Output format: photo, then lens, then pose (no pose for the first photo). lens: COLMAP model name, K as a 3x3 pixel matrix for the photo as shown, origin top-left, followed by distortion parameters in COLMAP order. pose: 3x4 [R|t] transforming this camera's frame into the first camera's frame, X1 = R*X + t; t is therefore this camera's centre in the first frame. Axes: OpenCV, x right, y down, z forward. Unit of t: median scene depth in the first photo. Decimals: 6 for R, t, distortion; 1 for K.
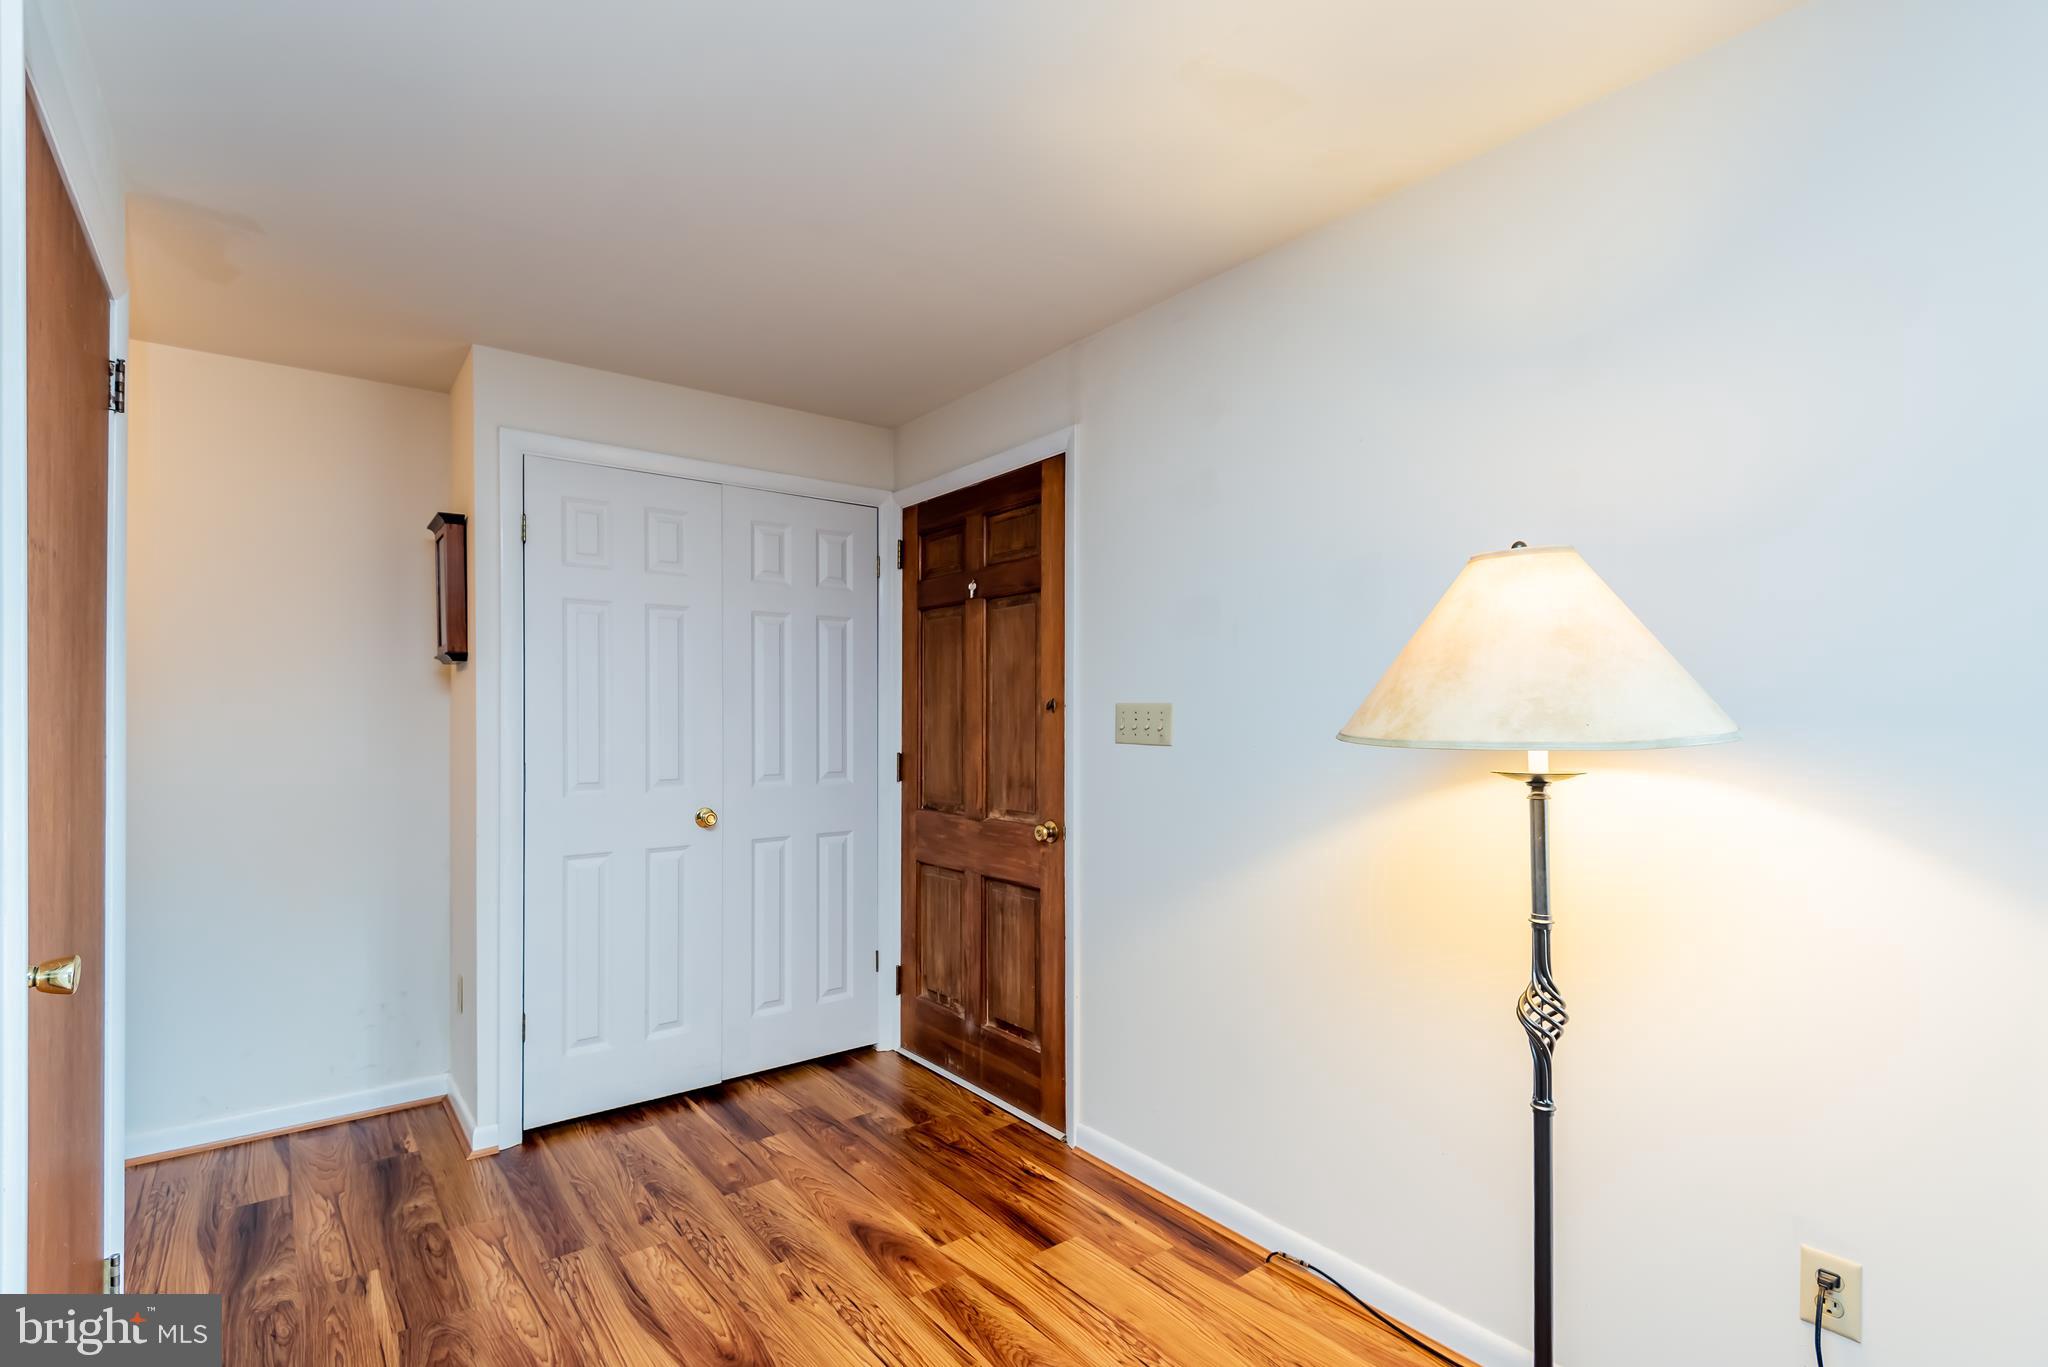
lens RADIAL K [[951.7, 0, 1012.9], [0, 951.7, 715.0], [0, 0, 1]] dist [-0.000051, -0.000405]
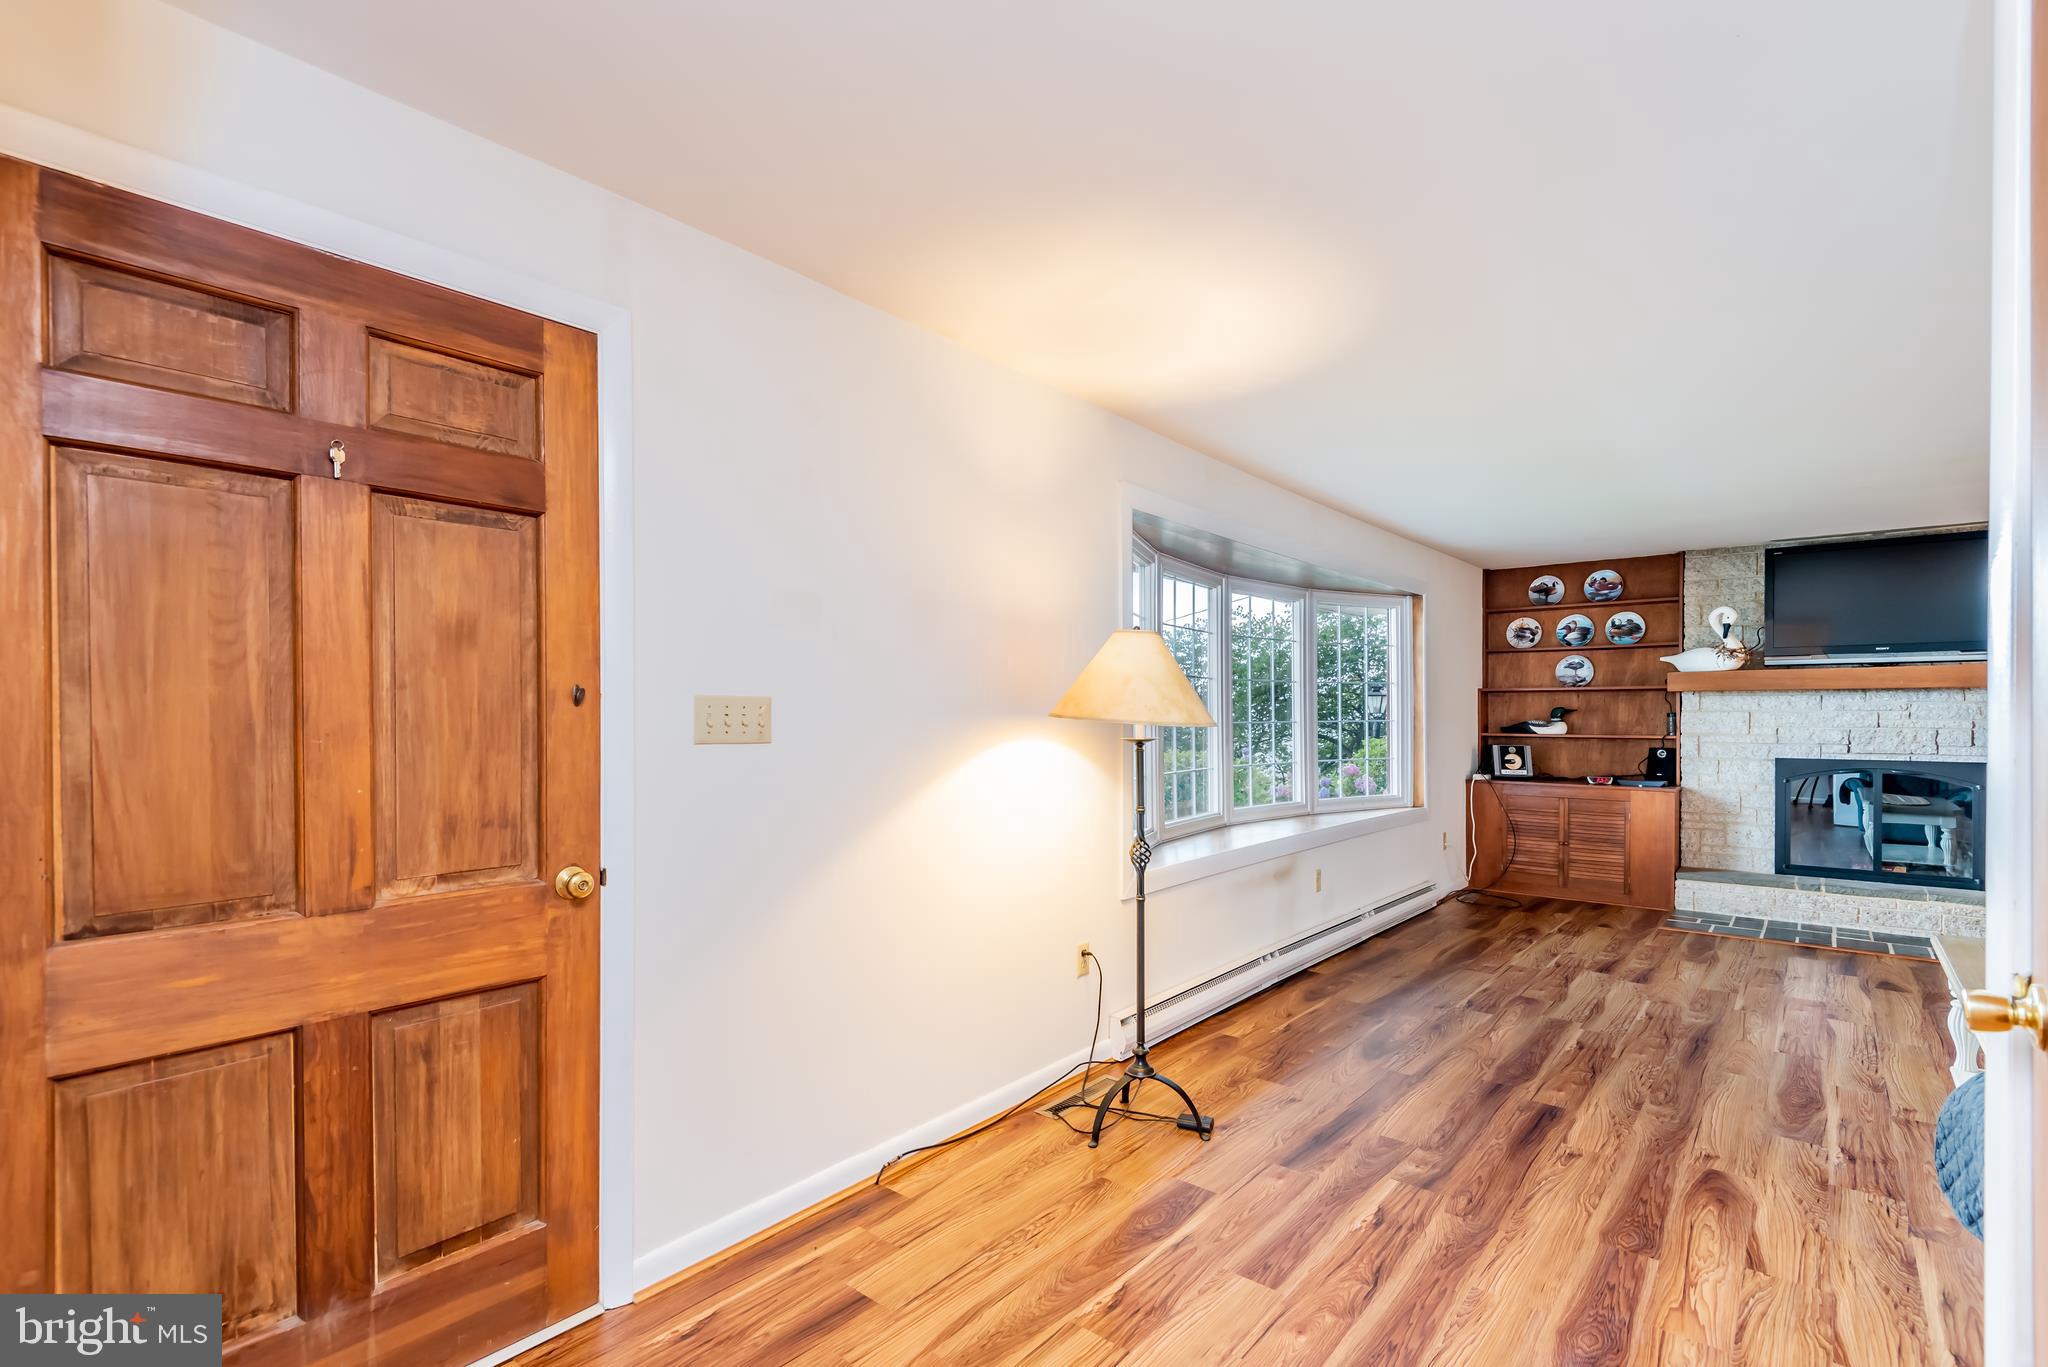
lens RADIAL K [[951.7, 0, 1012.9], [0, 951.7, 715.0], [0, 0, 1]] dist [-0.000051, -0.000405]
pose [[-0.217226, -0.009156, 0.976078, -0.657784], [-0.004504, 0.999955, 0.008378, -0.002744], [-0.976111, -0.002576, -0.217258, 0.807643]]
